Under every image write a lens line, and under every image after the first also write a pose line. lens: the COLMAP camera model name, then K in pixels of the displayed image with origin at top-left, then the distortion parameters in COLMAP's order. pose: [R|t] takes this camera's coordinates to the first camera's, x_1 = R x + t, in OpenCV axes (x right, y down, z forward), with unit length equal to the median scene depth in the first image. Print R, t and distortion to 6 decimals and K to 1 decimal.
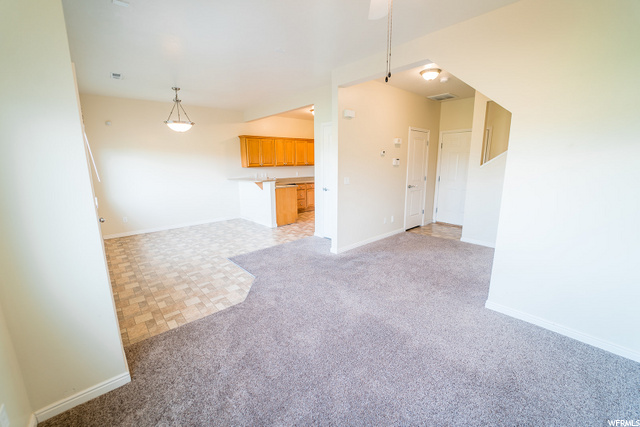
lens RADIAL K [[260.9, 0, 318.6], [0, 260.9, 213.7], [0, 0, 1]] dist [-0.022952, 0.000490]
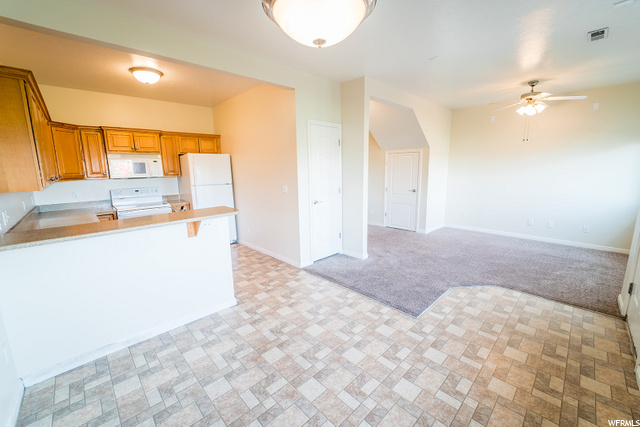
lens RADIAL K [[260.9, 0, 318.6], [0, 260.9, 213.7], [0, 0, 1]] dist [-0.022952, 0.000490]
pose [[-0.044531, -0.161609, 0.985850, -0.858010], [0.207153, 0.963886, 0.167366, -0.211886], [-0.977294, 0.211675, -0.009445, 1.103464]]
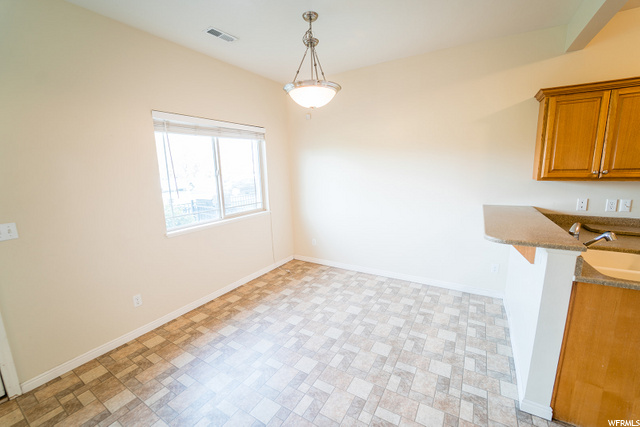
lens RADIAL K [[260.9, 0, 318.6], [0, 260.9, 213.7], [0, 0, 1]] dist [-0.022952, 0.000490]
pose [[0.296084, 0.171206, -0.939693, -0.039418], [-0.164464, 0.978249, 0.126410, -0.195771], [0.940896, 0.117118, 0.317802, 0.932827]]
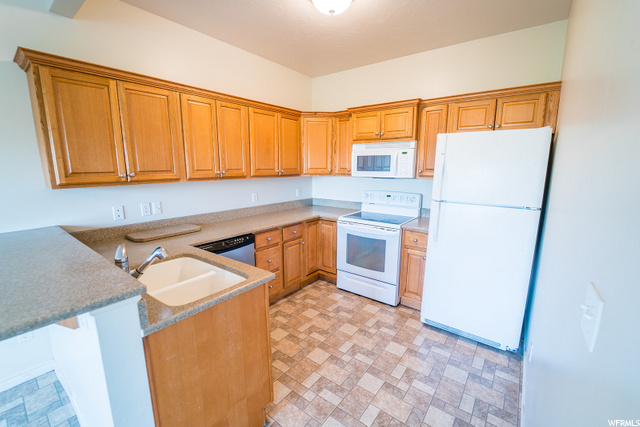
lens RADIAL K [[269.5, 0, 320.0], [0, 269.5, 213.5], [0, 0, 1]] dist [-0.021265, 0.000254]
pose [[0.980958, -0.020692, 0.193113, -0.117811], [0.024399, 0.999561, -0.016833, -0.220114], [-0.192680, 0.021224, 0.981032, 1.080835]]
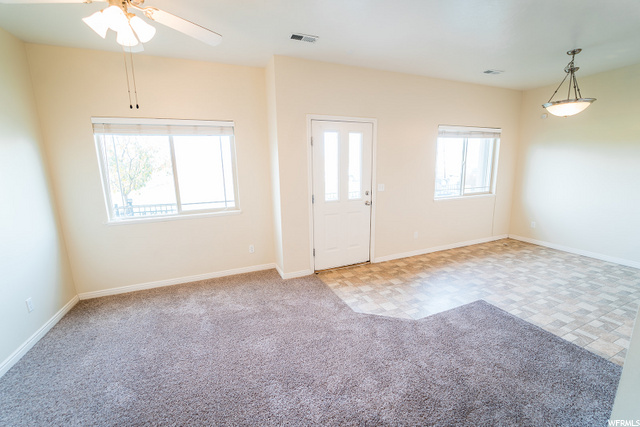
lens RADIAL K [[260.9, 0, 318.6], [0, 260.9, 213.7], [0, 0, 1]] dist [-0.022952, 0.000490]
pose [[-0.324354, 0.194412, -0.925742, 0.367200], [-0.159078, 0.953504, 0.255979, -0.149020], [0.932464, 0.230293, -0.278346, 0.677948]]
